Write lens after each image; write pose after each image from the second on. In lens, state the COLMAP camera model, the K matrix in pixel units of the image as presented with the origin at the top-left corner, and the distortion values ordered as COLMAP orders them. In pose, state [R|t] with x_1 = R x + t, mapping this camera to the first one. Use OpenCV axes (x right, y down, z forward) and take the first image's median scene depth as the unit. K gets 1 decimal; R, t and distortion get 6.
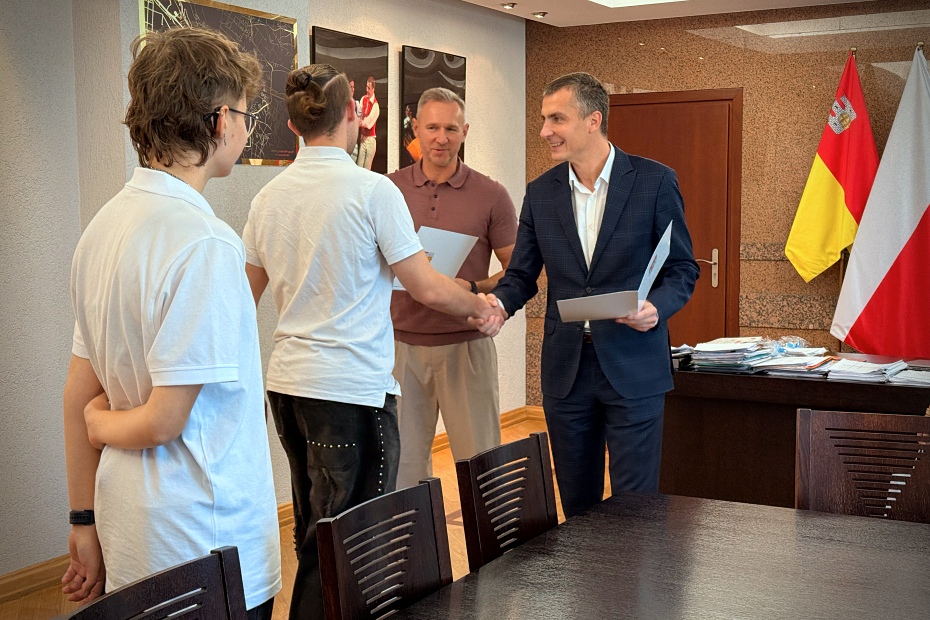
lens RADIAL K [[1292.1, 0, 465.9], [0, 1292.1, 314.6], [0, 0, 1]] dist [0.114535, 0.000000]
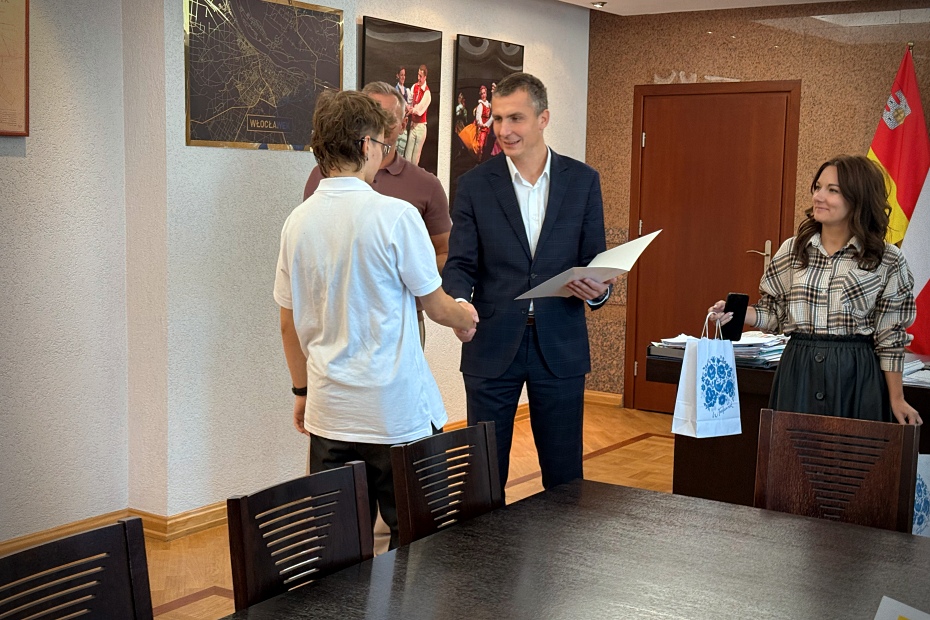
lens RADIAL K [[1292.1, 0, 474.9], [0, 1292.1, 314.5], [0, 0, 1]] dist [0.114535, 0.000000]
pose [[0.996213, 0.032753, -0.080535, 0.054839], [-0.031221, 0.999308, 0.020207, -0.007460], [0.081141, -0.017616, 0.996547, -0.023897]]
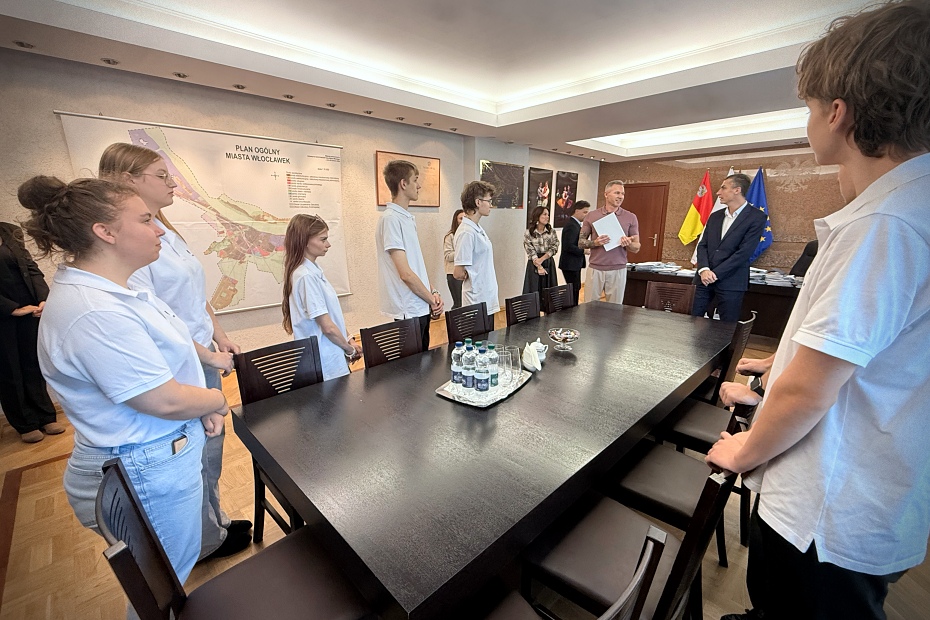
lens RADIAL K [[399.4, 0, 463.0], [0, 399.4, 310.5], [0, 0, 1]] dist [-0.003138, 0.001245]
pose [[0.953836, 0.072166, -0.291527, 0.044636], [-0.028615, 0.988123, 0.150980, 0.000191], [0.298960, -0.135669, 0.944572, -0.098722]]
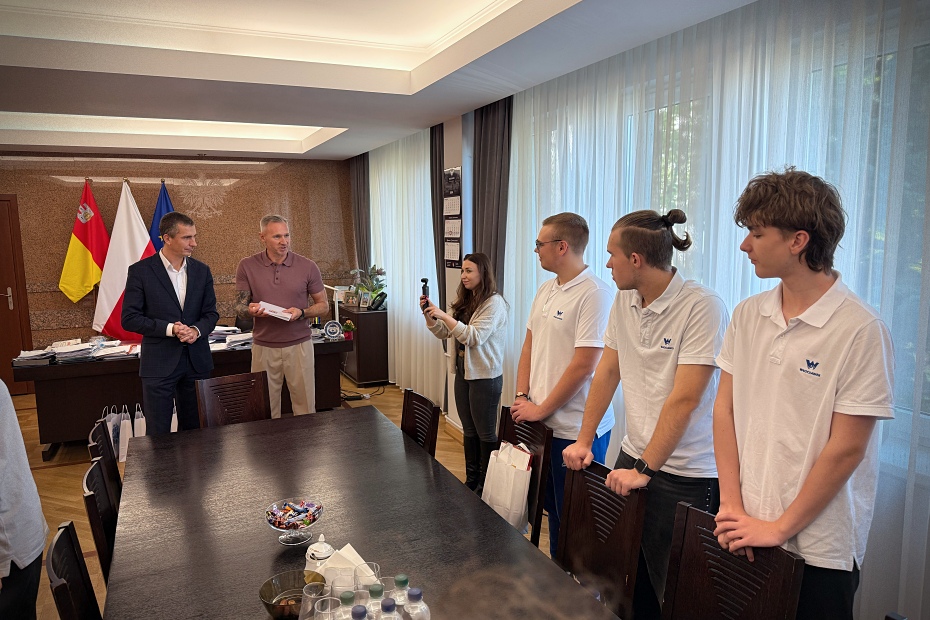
lens RADIAL K [[652.0, 0, 461.9], [0, 652.0, 312.0], [0, 0, 1]] dist [0.066237, -0.079080]
pose [[0.602038, -0.110282, 0.790815, -0.158966], [0.080833, 0.993746, 0.077044, -0.041975], [-0.794365, 0.017541, 0.607187, -0.006277]]
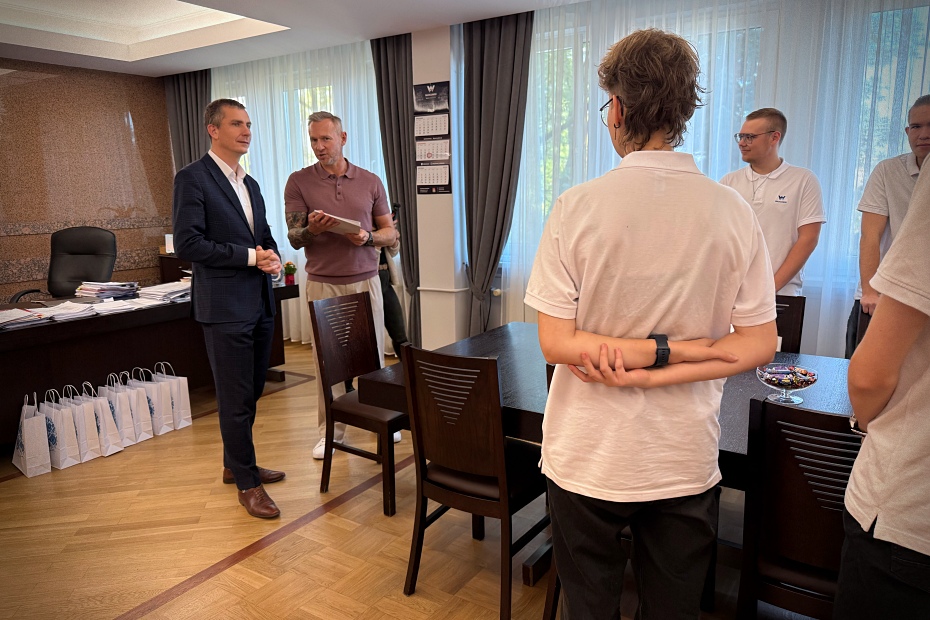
lens RADIAL K [[652.0, 0, 498.7], [0, 652.0, 305.3], [0, 0, 1]] dist [0.066237, -0.079080]
pose [[0.078486, -0.177805, 0.980931, -0.270667], [0.101712, 0.980260, 0.169545, -0.029671], [-0.991713, 0.086466, 0.095022, 0.324496]]
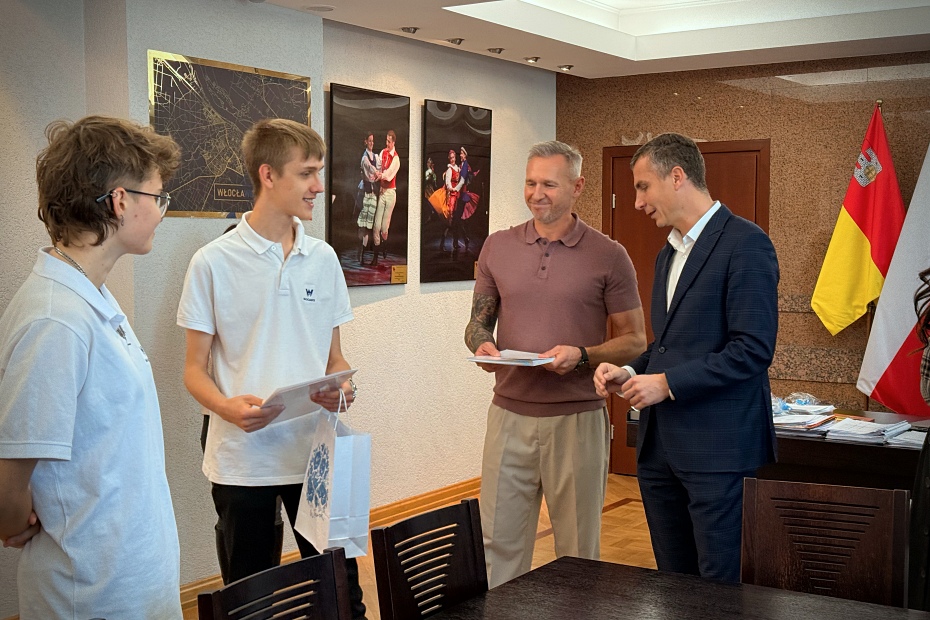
lens RADIAL K [[1292.1, 0, 460.2], [0, 1292.1, 309.0], [0, 0, 1]] dist [0.114535, 0.000000]
pose [[0.997647, 0.008450, -0.068031, 0.049322], [-0.010674, 0.999418, -0.032393, -0.010320], [0.067717, 0.033043, 0.997157, -0.006418]]
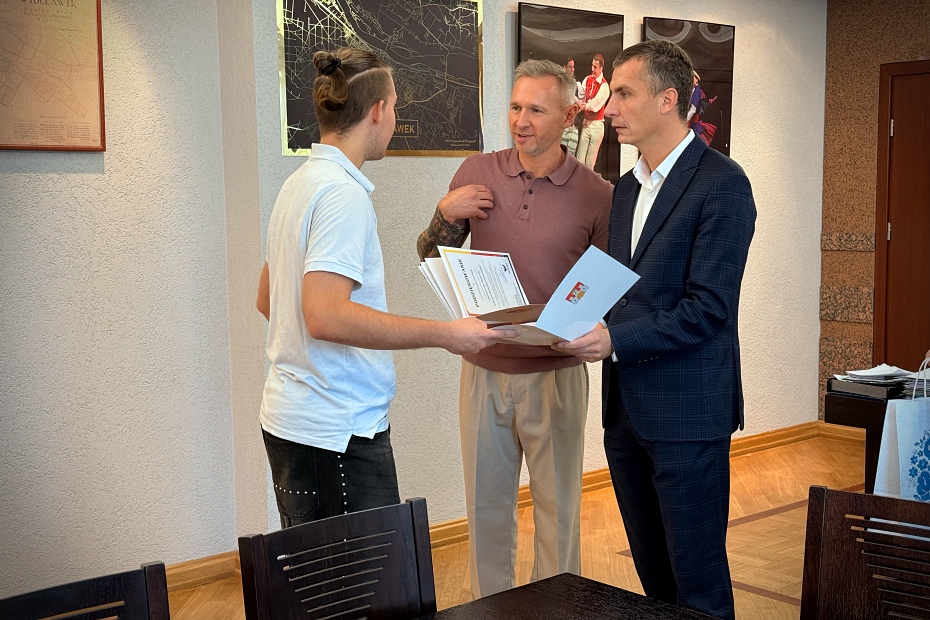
lens RADIAL K [[1292.1, 0, 468.3], [0, 1292.1, 312.3], [0, 0, 1]] dist [0.114535, 0.000000]
pose [[0.939314, 0.034109, -0.341360, 0.151019], [-0.027324, 0.999322, 0.024666, -0.022124], [0.341970, -0.013842, 0.939609, 0.109533]]
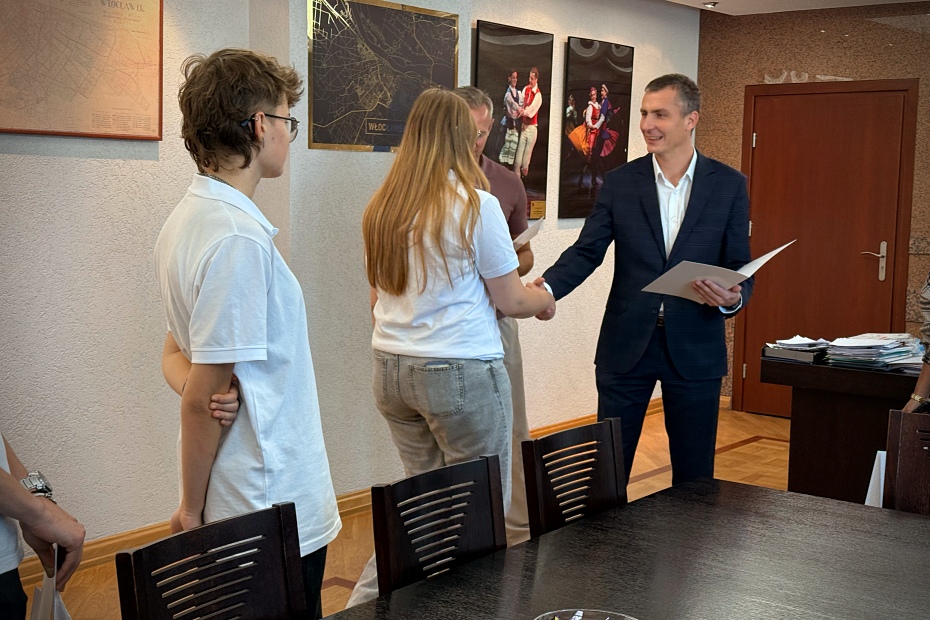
lens RADIAL K [[1292.1, 0, 472.3], [0, 1292.1, 310.0], [0, 0, 1]] dist [0.114535, 0.000000]
pose [[0.987127, 0.038255, -0.155299, 0.044612], [-0.035946, 0.999198, 0.017651, -0.005684], [0.155850, -0.011842, 0.987710, -0.034223]]
